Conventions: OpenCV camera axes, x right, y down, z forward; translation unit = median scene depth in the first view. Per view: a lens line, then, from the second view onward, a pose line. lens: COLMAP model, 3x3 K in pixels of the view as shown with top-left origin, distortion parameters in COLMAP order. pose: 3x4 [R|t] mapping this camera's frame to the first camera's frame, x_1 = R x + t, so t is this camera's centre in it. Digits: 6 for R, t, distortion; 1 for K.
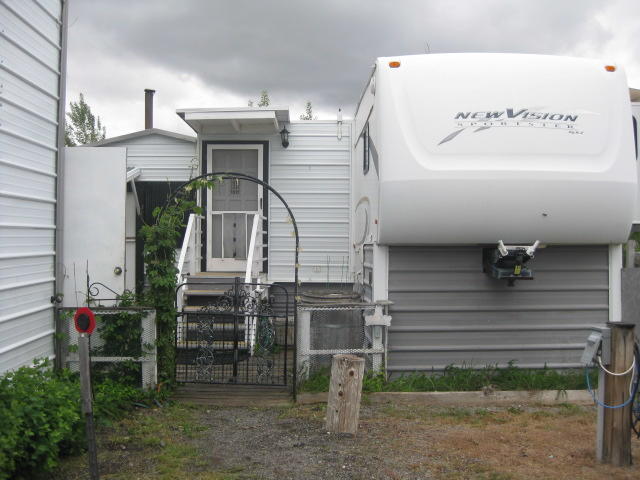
lens RADIAL K [[713.6, 0, 317.7], [0, 713.6, 244.1], [0, 0, 1]] dist [-0.172531, 0.148908]
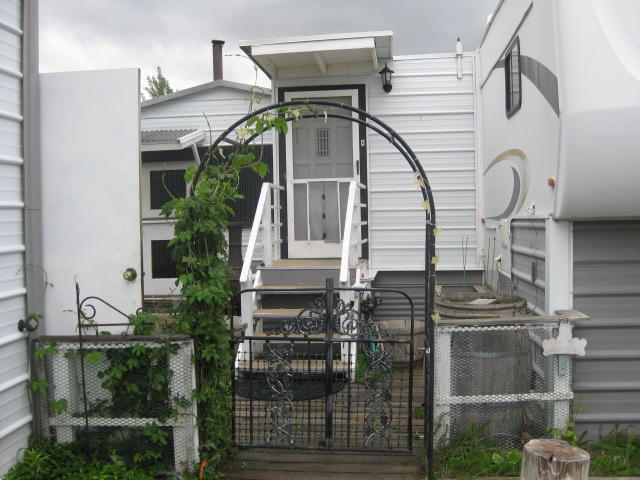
lens RADIAL K [[713.6, 0, 317.7], [0, 713.6, 244.1], [0, 0, 1]] dist [-0.172531, 0.148908]
pose [[0.991897, -0.020029, -0.125459, -0.045519], [0.024521, 0.999108, 0.034365, -0.004276], [0.124659, -0.037163, 0.991503, 0.391665]]
